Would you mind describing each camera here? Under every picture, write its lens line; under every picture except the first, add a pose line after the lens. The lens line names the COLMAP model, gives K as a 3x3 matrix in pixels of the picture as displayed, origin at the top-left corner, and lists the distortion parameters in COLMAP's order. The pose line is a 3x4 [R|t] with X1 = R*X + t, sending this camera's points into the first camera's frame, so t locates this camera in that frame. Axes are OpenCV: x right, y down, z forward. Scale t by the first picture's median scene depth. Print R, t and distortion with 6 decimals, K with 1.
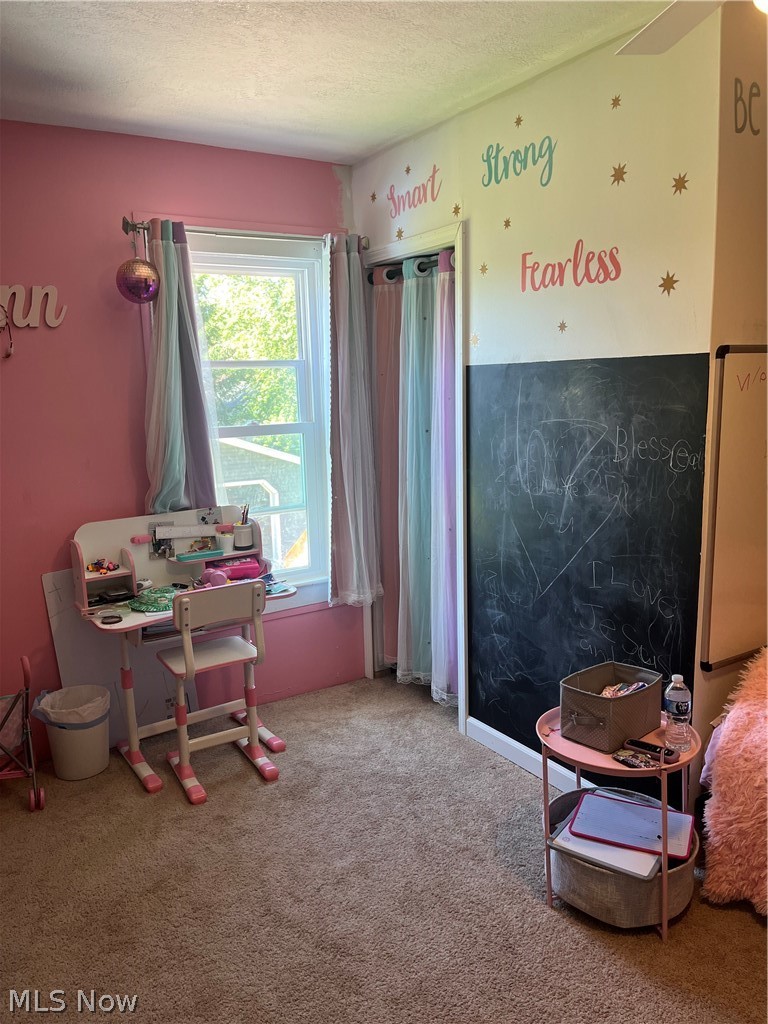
lens RADIAL K [[770.0, 0, 386.3], [0, 770.0, 519.1], [0, 0, 1]] dist [0.054759, -0.076294]
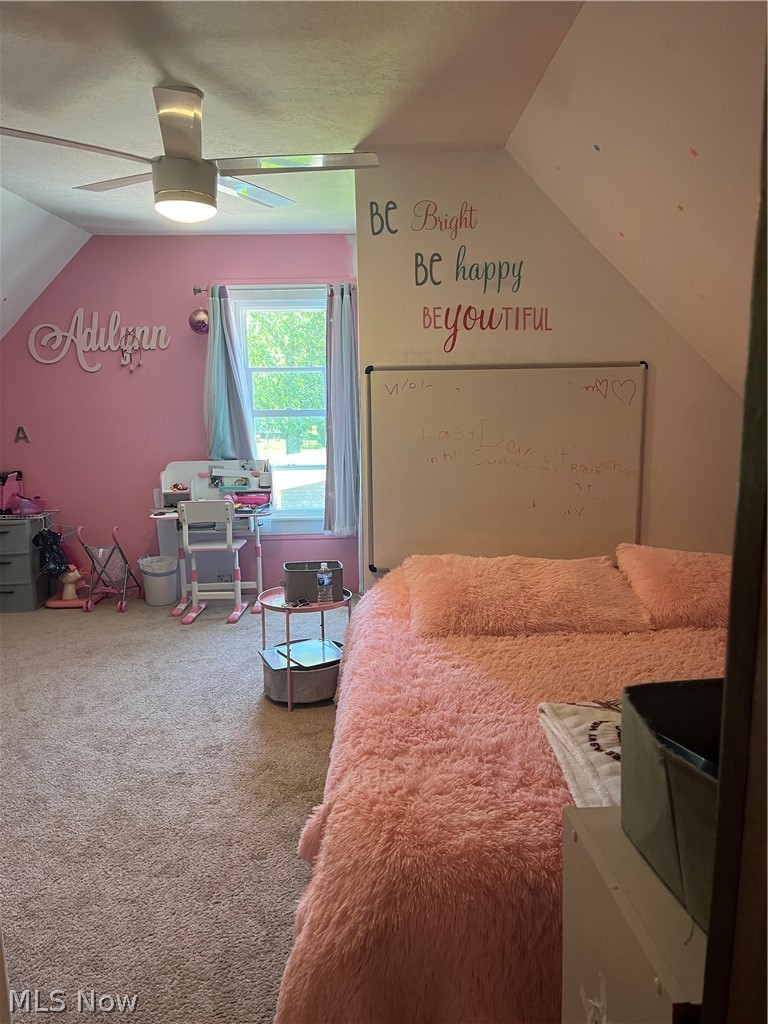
lens RADIAL K [[770.0, 0, 391.2], [0, 770.0, 518.9], [0, 0, 1]] dist [0.054759, -0.076294]
pose [[0.860669, 0.103991, -0.498432, 0.872356], [-0.099662, 0.994392, 0.035375, 0.021497], [0.499316, 0.019228, 0.866206, -0.243066]]
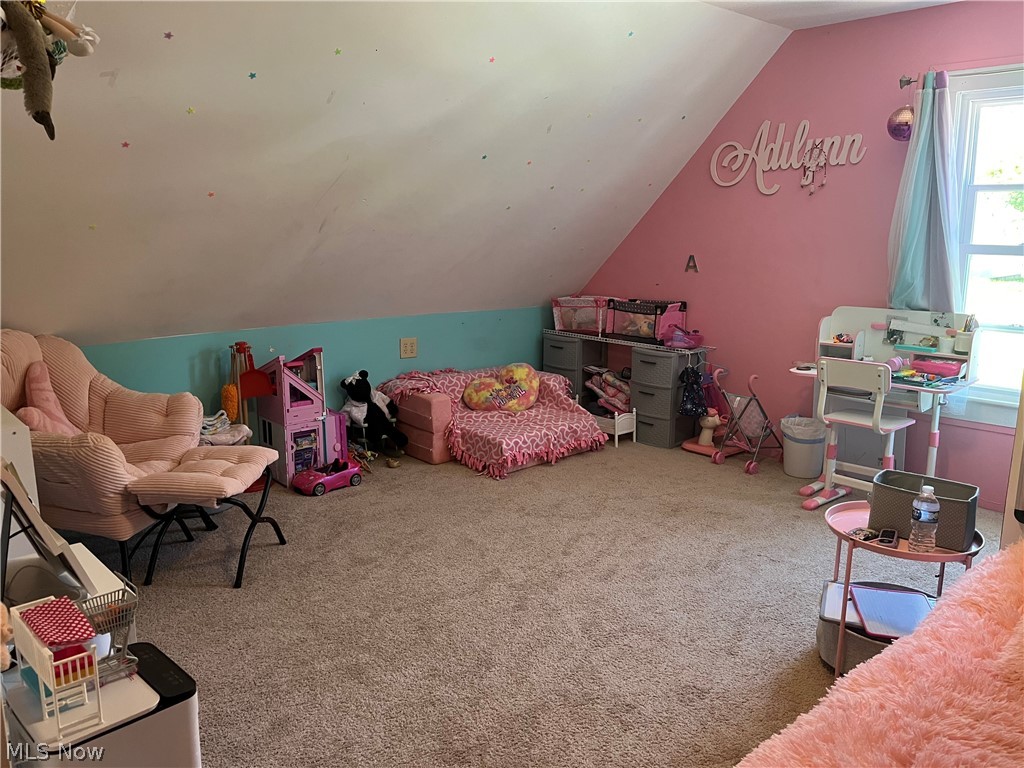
lens RADIAL K [[770.0, 0, 510.9], [0, 770.0, 380.6], [0, 0, 1]] dist [0.054759, -0.076294]
pose [[0.186579, 0.223997, -0.956563, 0.825729], [-0.174369, 0.965753, 0.192138, -0.028293], [0.966842, 0.130946, 0.219248, 0.132994]]
